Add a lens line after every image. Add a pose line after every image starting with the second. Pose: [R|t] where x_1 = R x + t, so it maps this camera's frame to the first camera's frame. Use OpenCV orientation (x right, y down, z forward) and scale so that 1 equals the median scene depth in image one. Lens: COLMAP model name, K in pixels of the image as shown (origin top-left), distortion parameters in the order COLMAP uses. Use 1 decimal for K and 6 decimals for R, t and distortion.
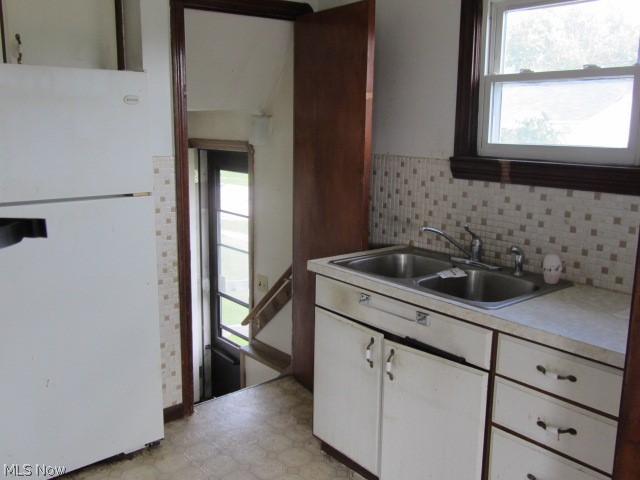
lens RADIAL K [[601.1, 0, 320.0], [0, 601.1, 240.0], [0, 0, 1]] dist [-0.010737, 0.020485]
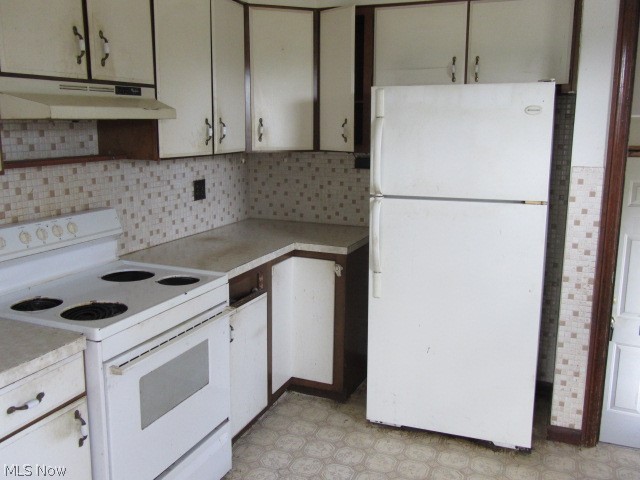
lens RADIAL K [[601.1, 0, 320.0], [0, 601.1, 240.0], [0, 0, 1]] dist [-0.010737, 0.020485]
pose [[0.494871, 0.154087, -0.855196, 0.351220], [-0.170410, 0.982252, 0.078370, -0.026591], [0.852094, 0.106951, 0.512346, 0.151434]]
